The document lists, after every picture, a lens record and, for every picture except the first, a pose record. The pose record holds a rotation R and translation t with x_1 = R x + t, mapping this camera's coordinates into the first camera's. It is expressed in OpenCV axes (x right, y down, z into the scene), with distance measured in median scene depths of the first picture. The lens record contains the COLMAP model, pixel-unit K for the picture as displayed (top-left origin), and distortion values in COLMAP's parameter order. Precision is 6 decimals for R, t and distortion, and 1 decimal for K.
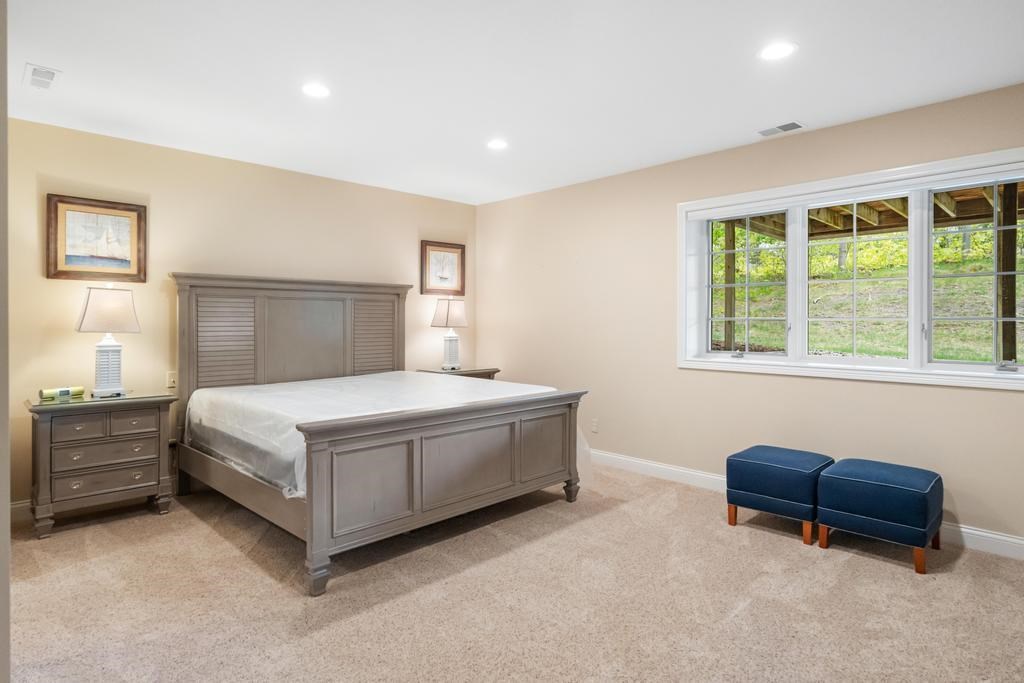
lens RADIAL K [[554.5, 0, 515.3], [0, 554.5, 324.9], [0, 0, 1]] dist [-0.000112, 0.000248]
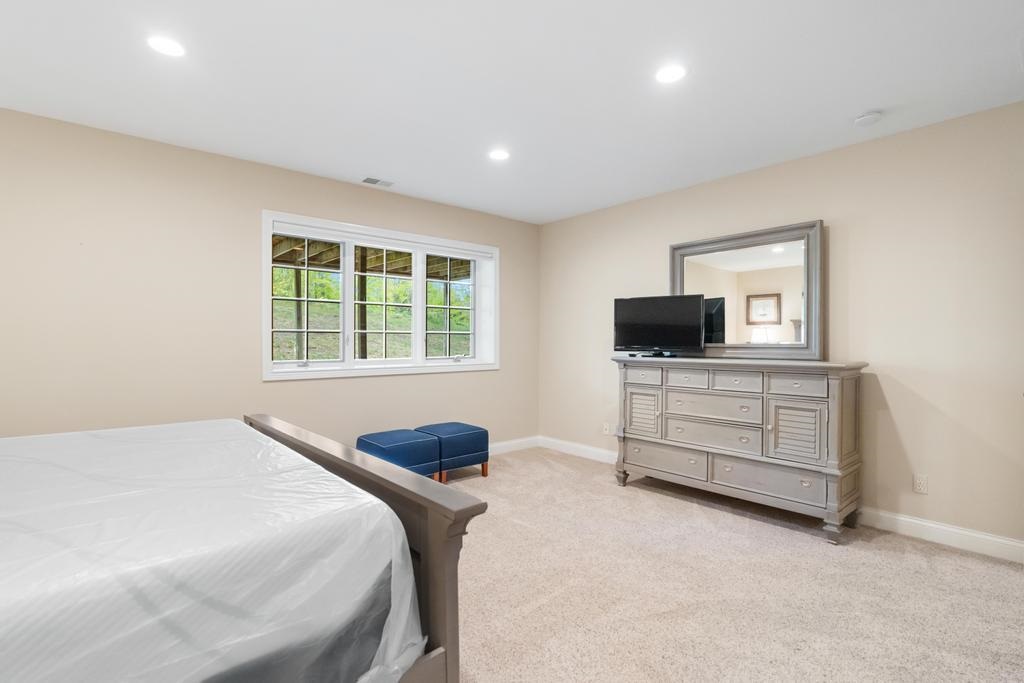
lens RADIAL K [[484.8, 0, 512.0], [0, 484.8, 341.5], [0, 0, 1]] dist [-0.000065, -0.000035]
pose [[0.070528, -0.018326, 0.997341, -0.681647], [-0.005912, 0.999806, 0.018790, -0.013201], [-0.997492, -0.007221, 0.070406, 0.679355]]
